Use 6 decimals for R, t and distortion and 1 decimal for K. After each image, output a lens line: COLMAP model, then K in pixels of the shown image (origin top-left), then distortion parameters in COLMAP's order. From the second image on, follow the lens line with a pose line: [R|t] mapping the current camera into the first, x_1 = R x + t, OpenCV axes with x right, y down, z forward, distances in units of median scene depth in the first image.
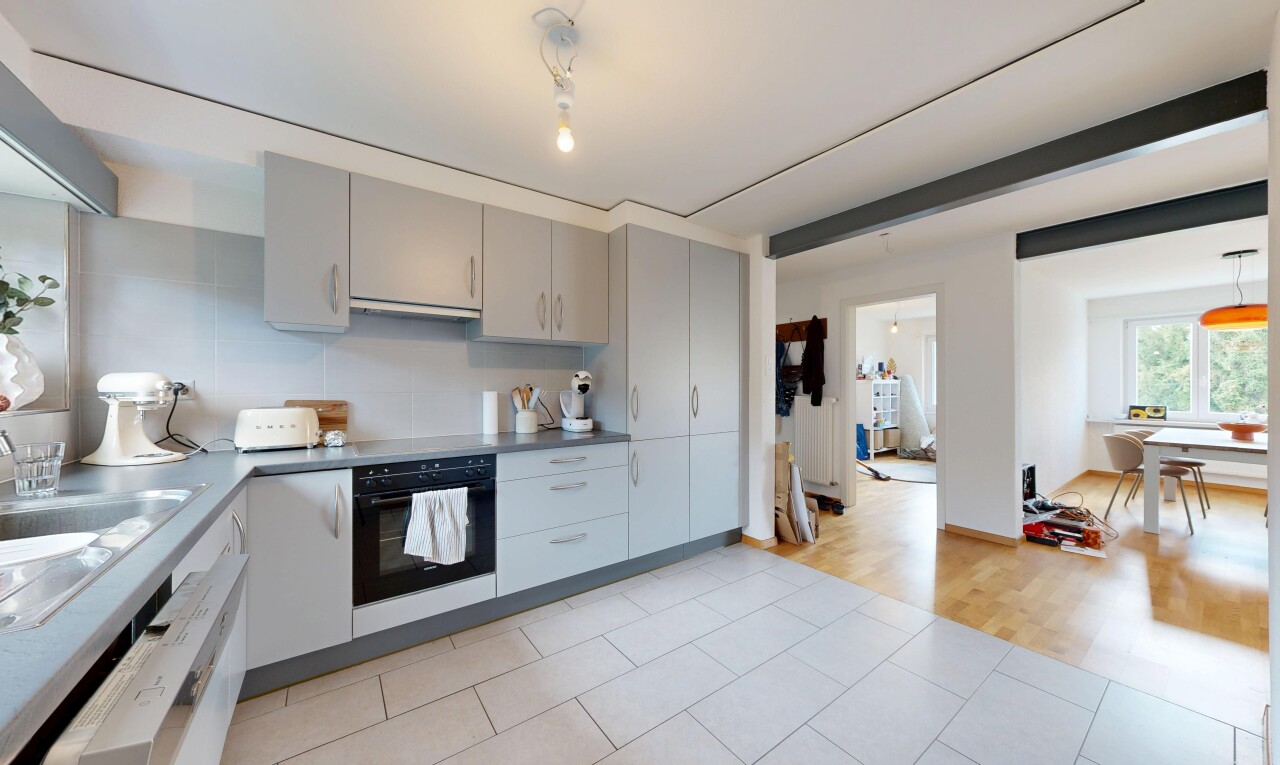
lens RADIAL K [[429.9, 0, 643.7], [0, 429.9, 383.5], [0, 0, 1]] dist [0.001051, 0.000014]
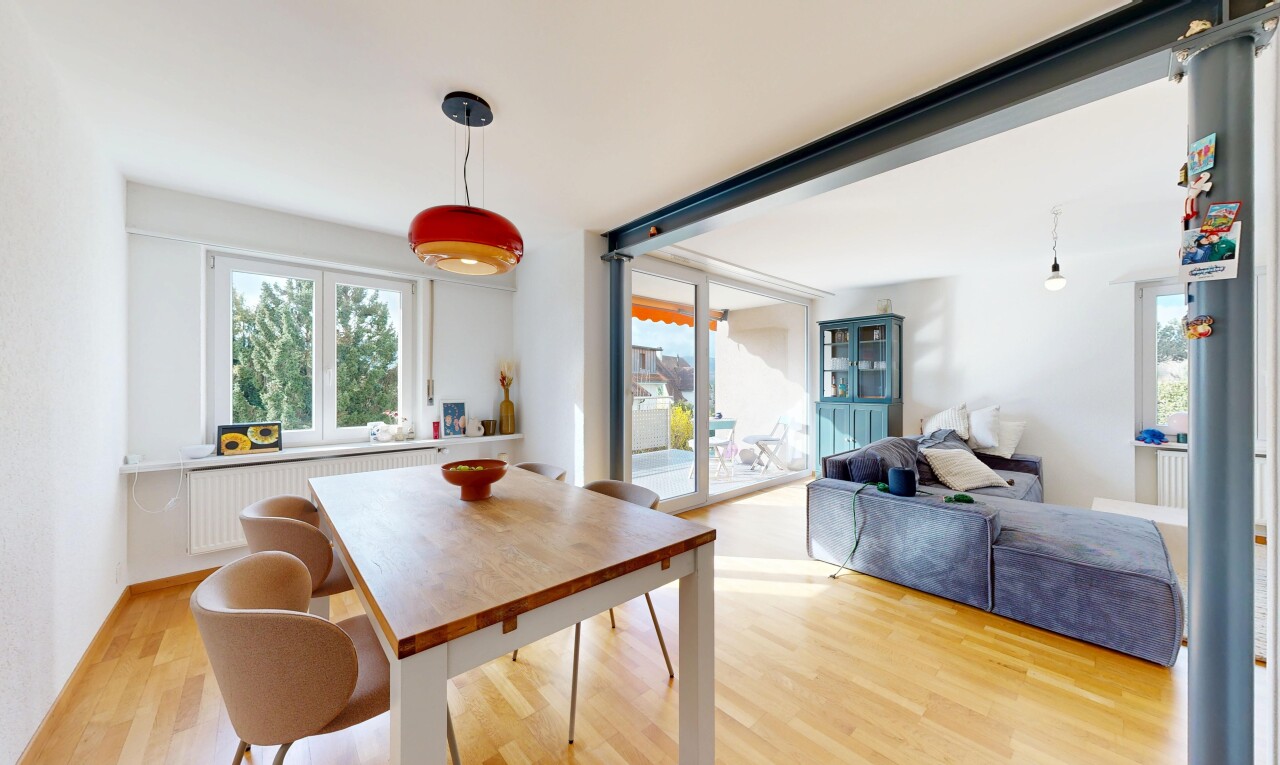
lens RADIAL K [[429.9, 0, 642.6], [0, 429.9, 383.0], [0, 0, 1]] dist [0.001051, 0.000014]
pose [[-0.098769, -0.000830, 0.995110, 0.591872], [0.001577, 0.999998, 0.000991, 0.001761], [-0.995109, 0.001668, -0.098768, 0.567122]]
